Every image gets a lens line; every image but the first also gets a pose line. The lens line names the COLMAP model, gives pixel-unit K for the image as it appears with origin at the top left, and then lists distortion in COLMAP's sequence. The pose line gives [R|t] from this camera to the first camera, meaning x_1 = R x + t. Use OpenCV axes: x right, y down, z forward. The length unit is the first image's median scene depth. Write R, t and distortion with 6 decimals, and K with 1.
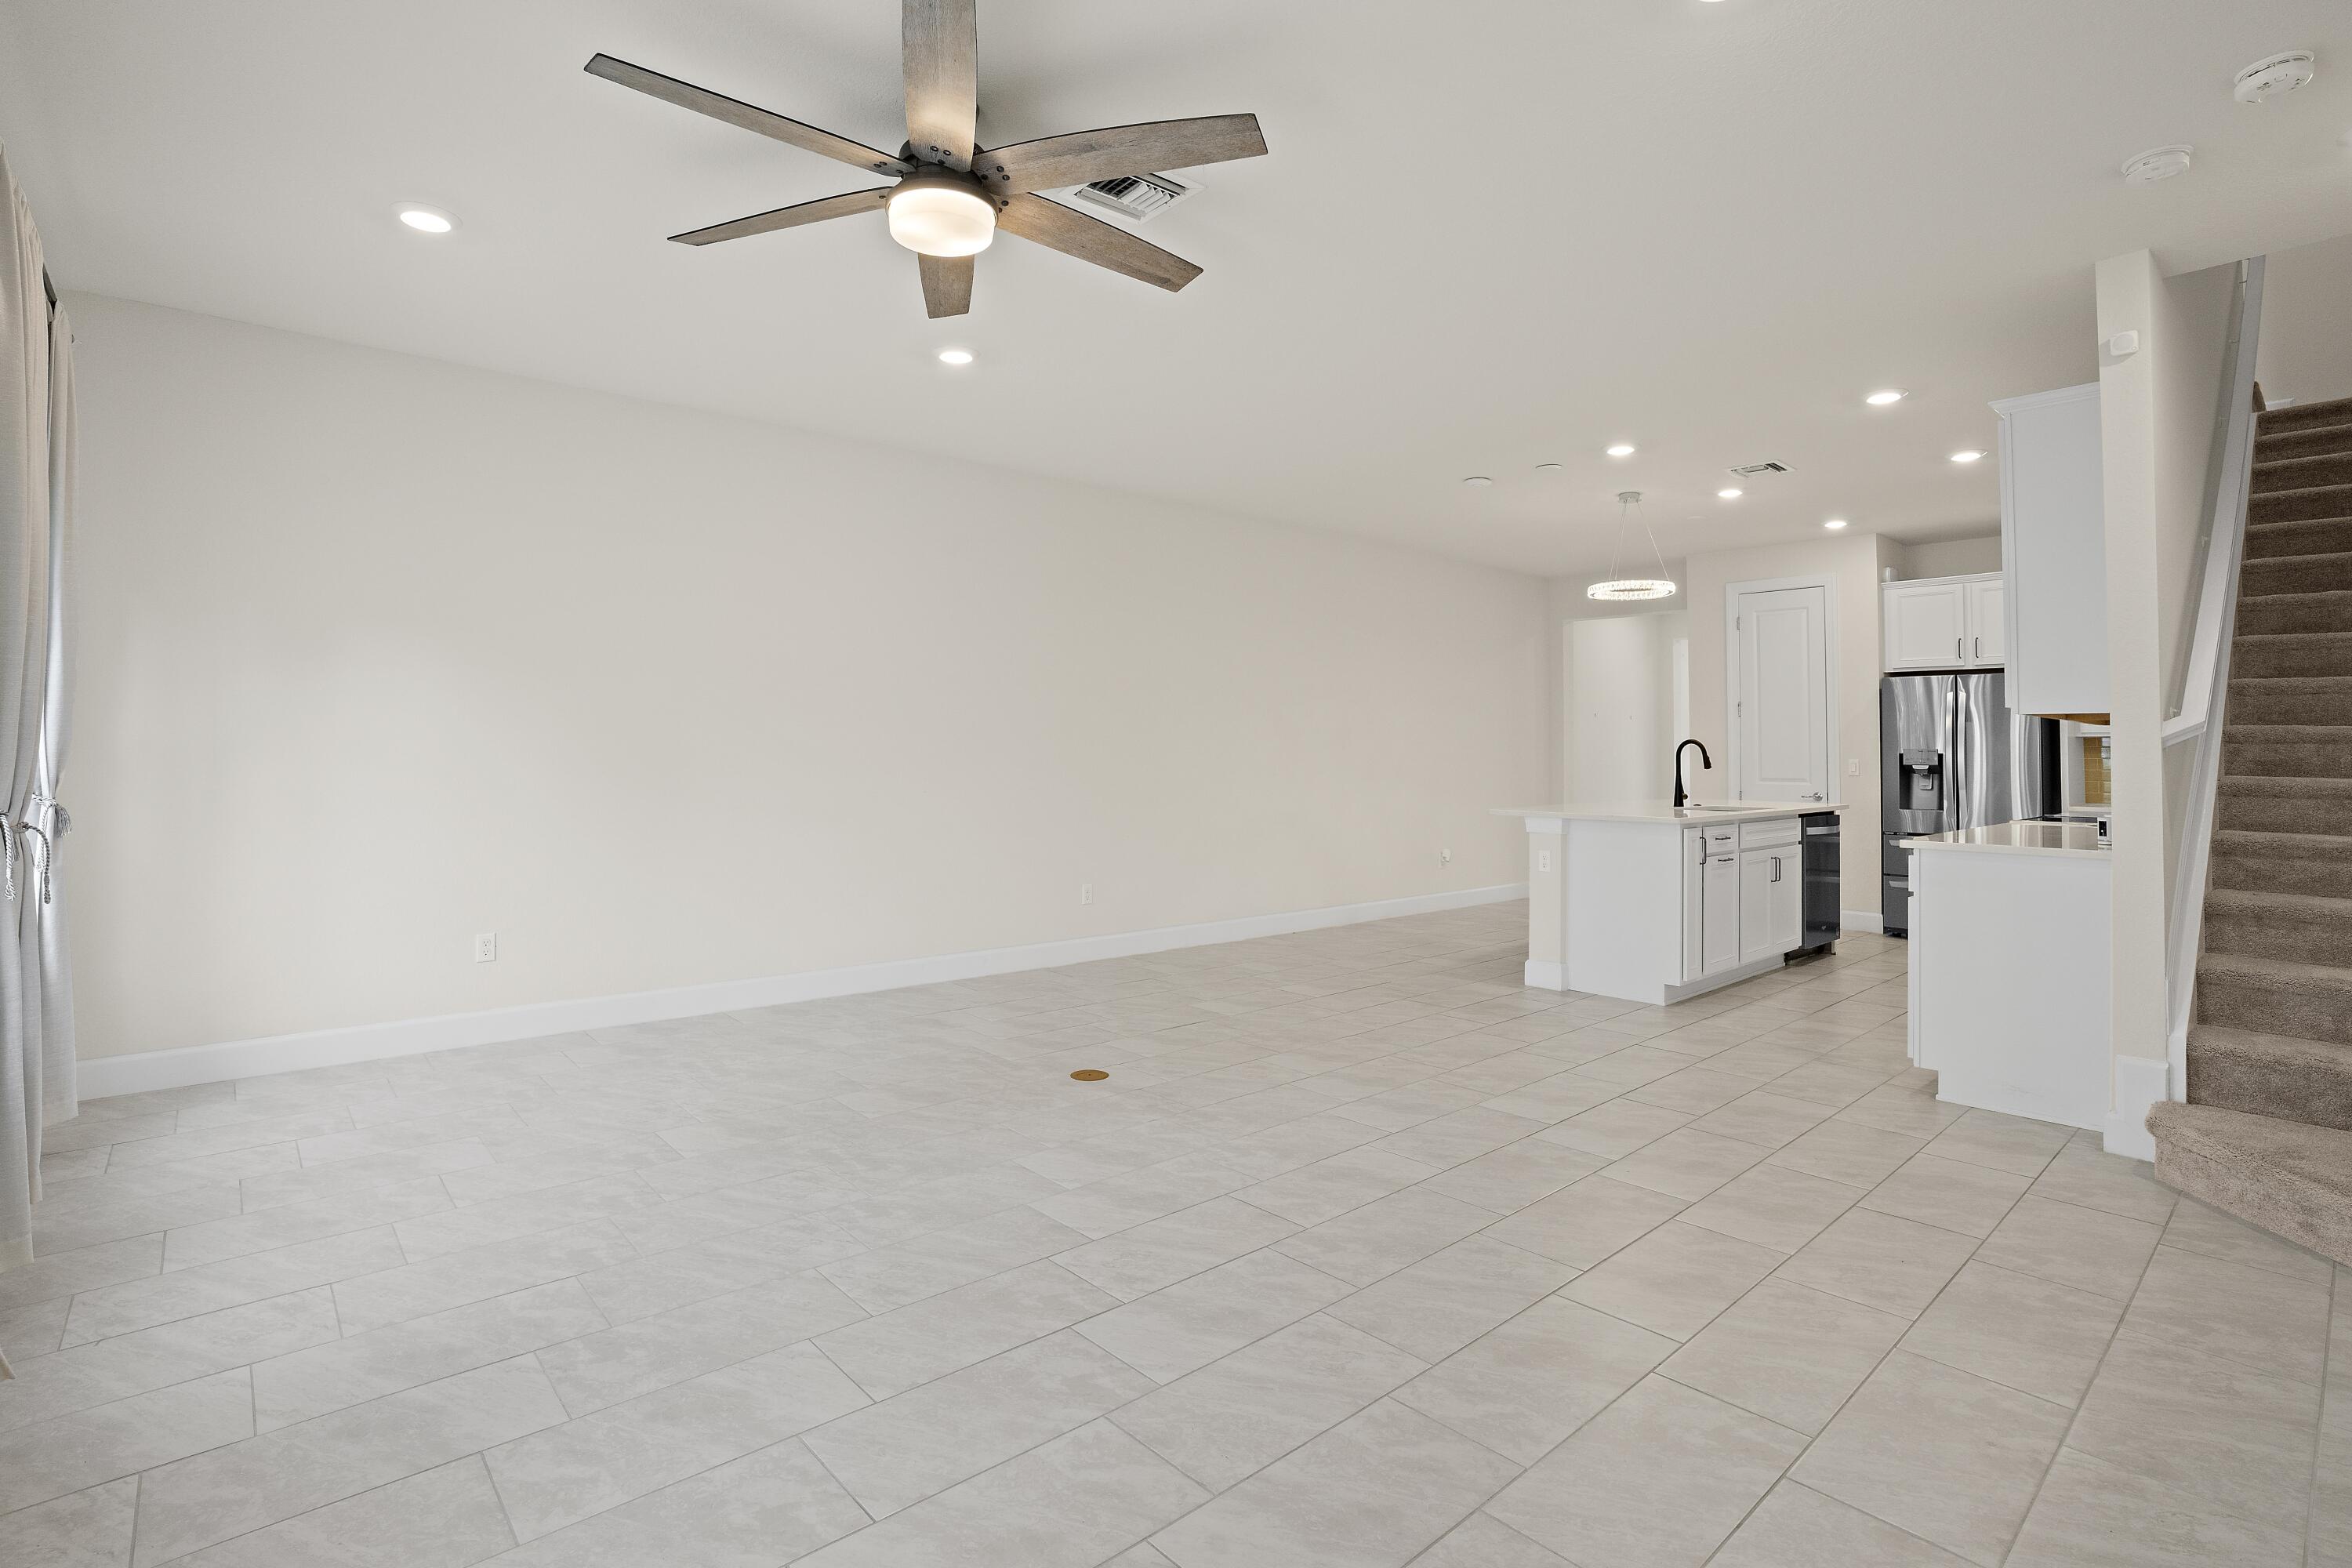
lens RADIAL K [[1119.4, 0, 1188.6], [0, 1119.4, 736.5], [0, 0, 1]] dist [-0.071059, 0.025550]
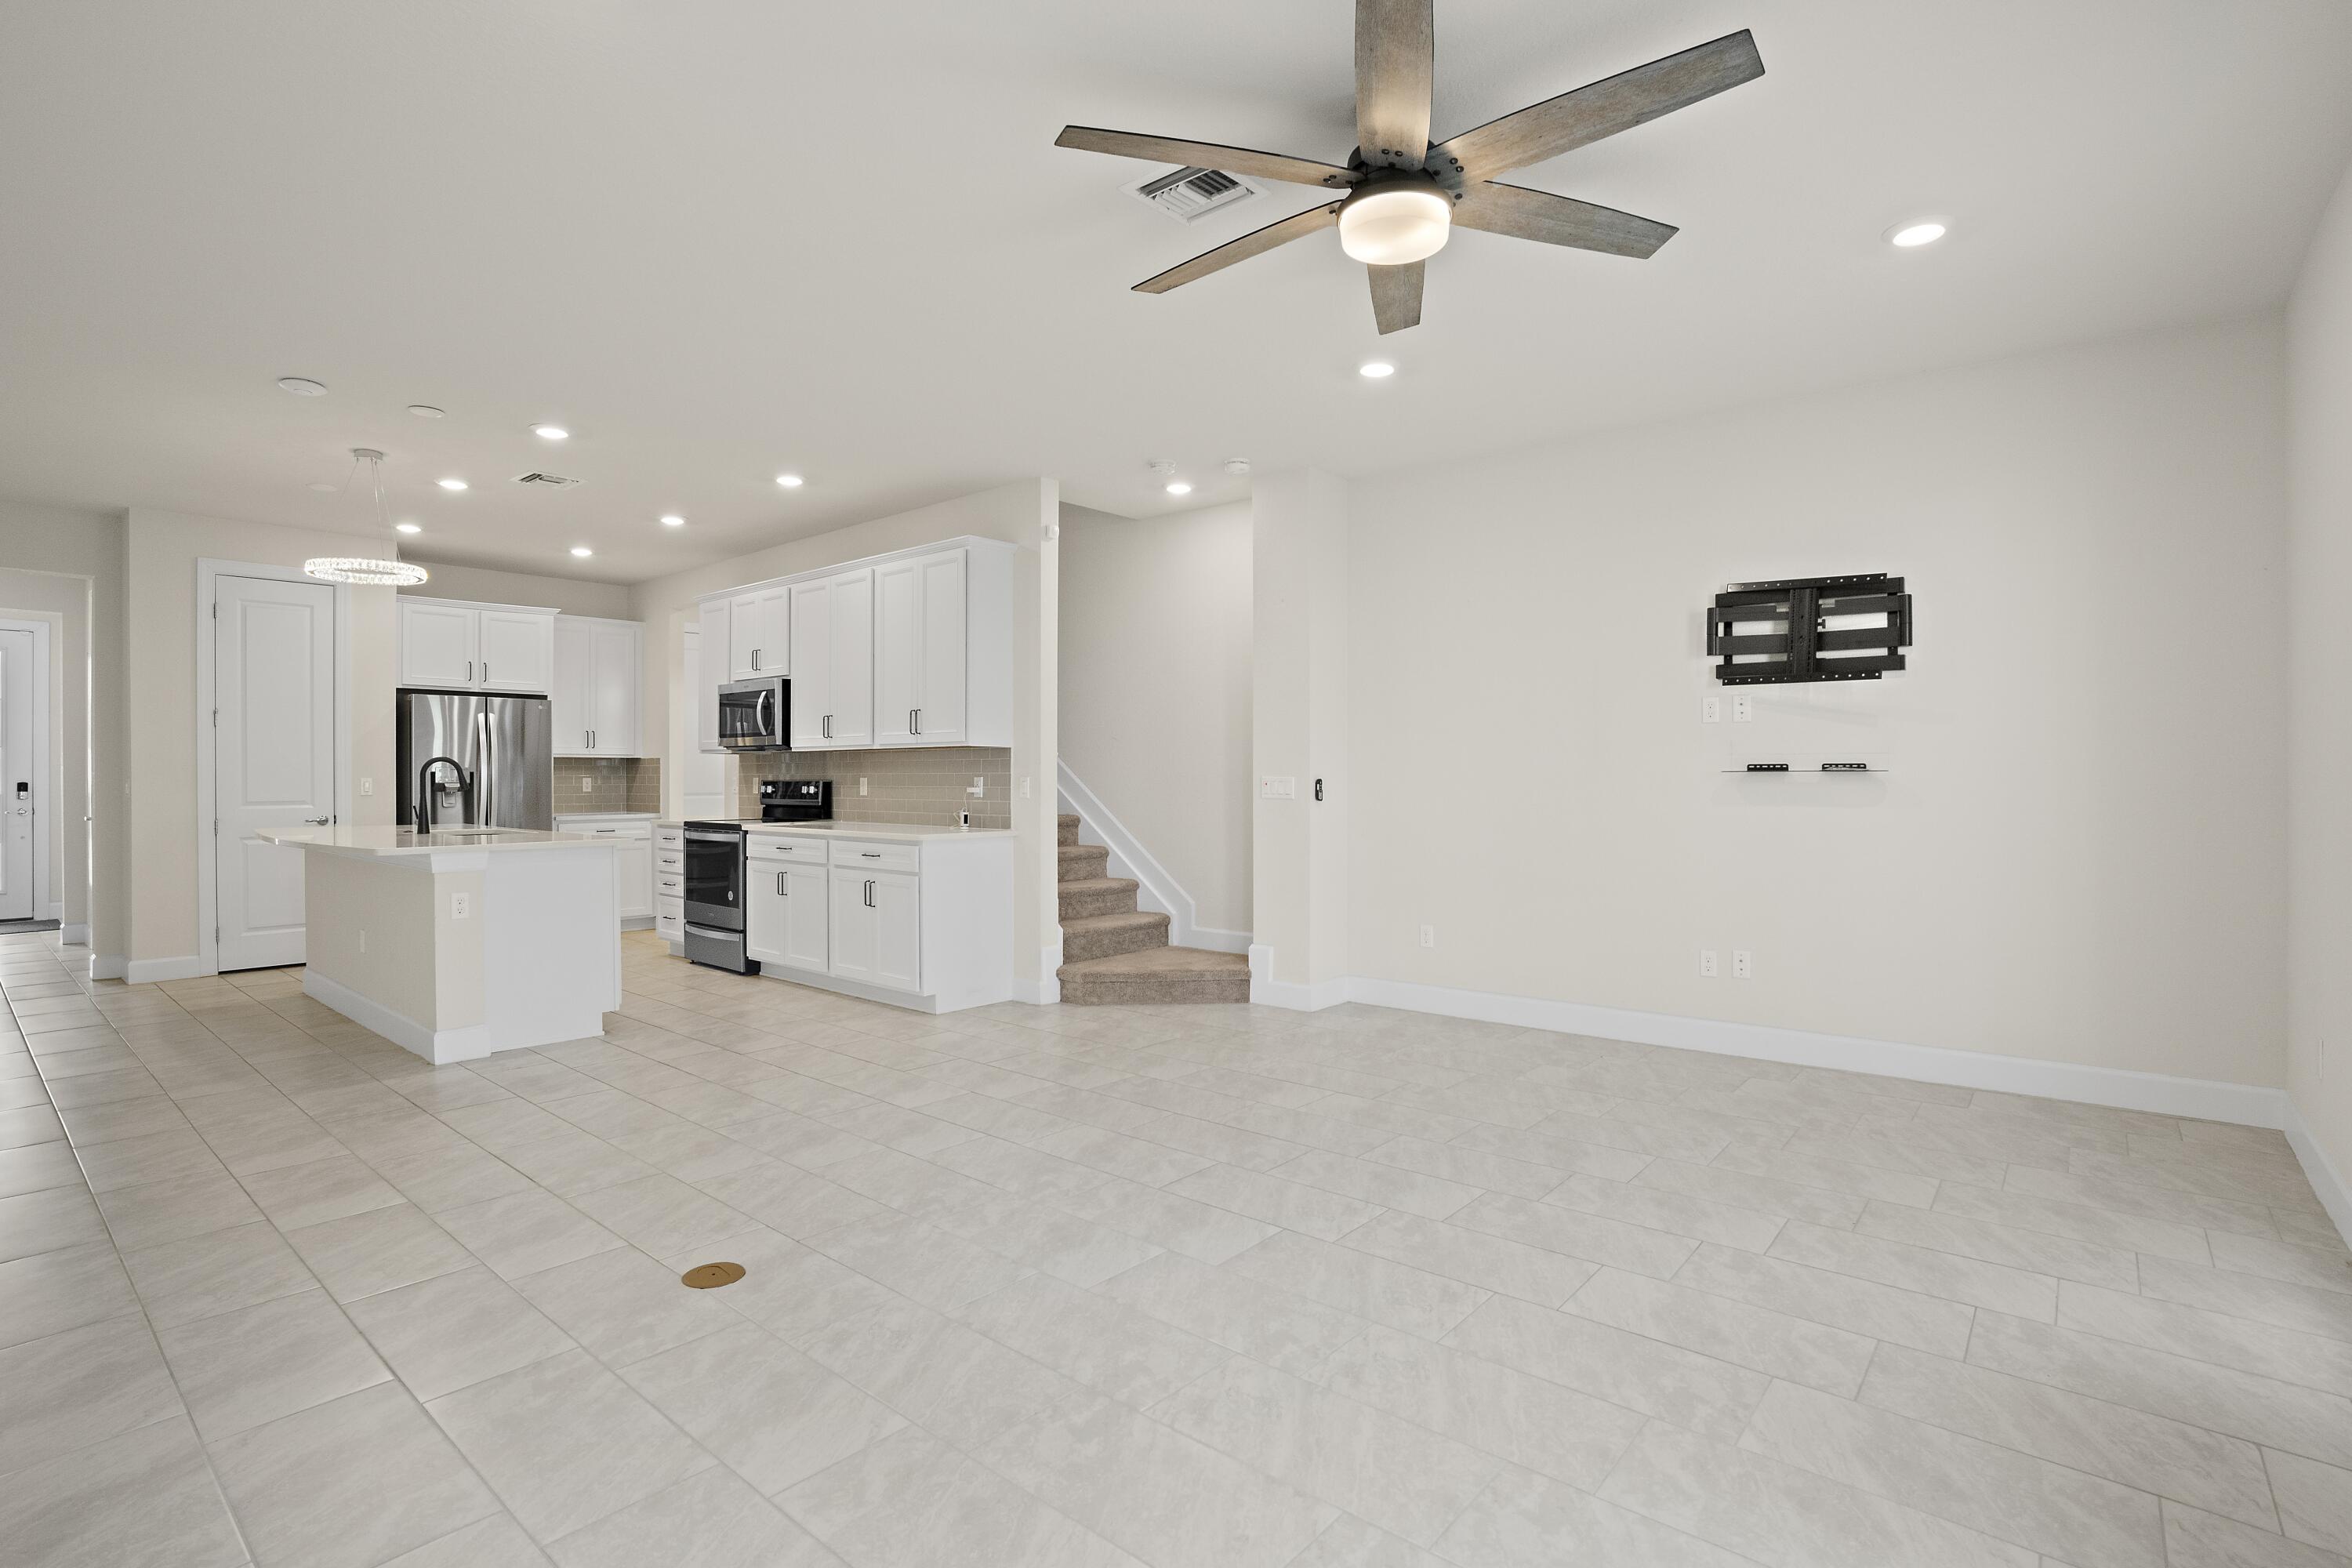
lens RADIAL K [[1119.4, 0, 1158.8], [0, 1119.4, 777.0], [0, 0, 1]] dist [-0.071059, 0.025550]
pose [[-0.119400, -0.006515, 0.992825, -0.535014], [-0.015758, 0.999865, 0.004666, 0.006938], [-0.992721, -0.015087, -0.119487, 0.592393]]
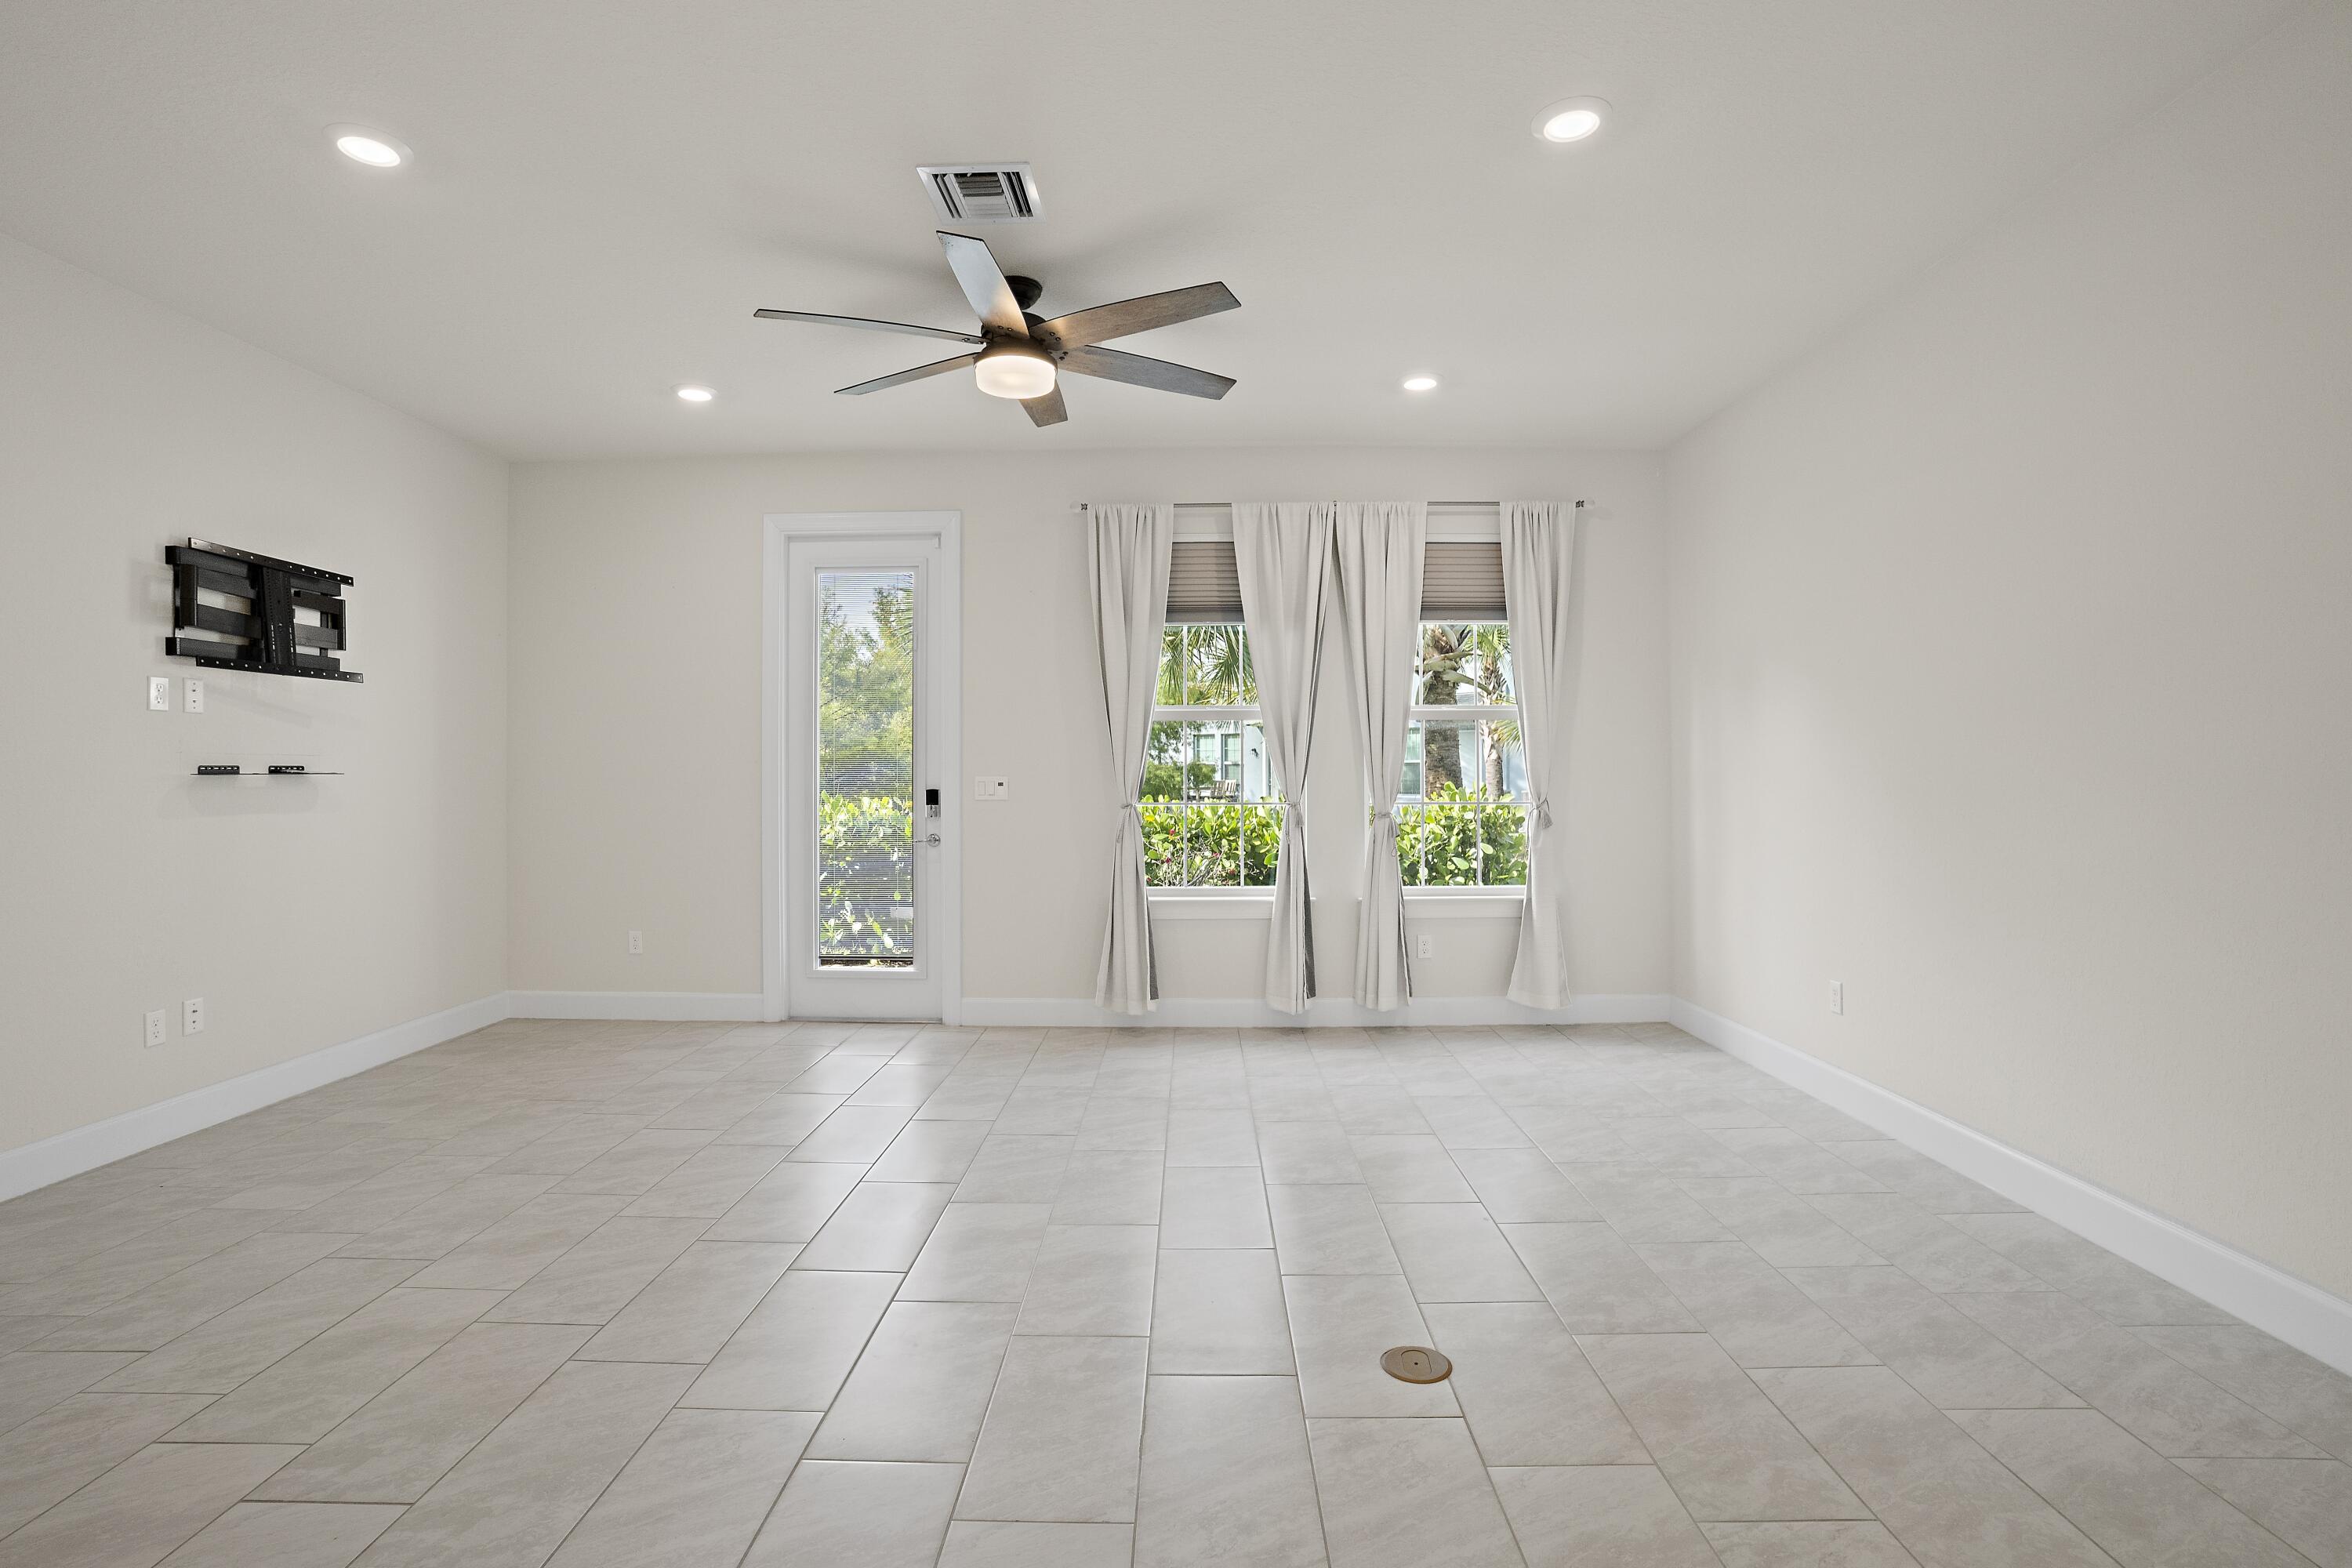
lens RADIAL K [[1119.4, 0, 1178.5], [0, 1119.4, 763.0], [0, 0, 1]] dist [-0.071059, 0.025550]
pose [[-0.686643, -0.007043, -0.726961, 0.282138], [0.011748, 0.999715, -0.020781, 0.013111], [0.726900, -0.022810, -0.686364, 0.930398]]
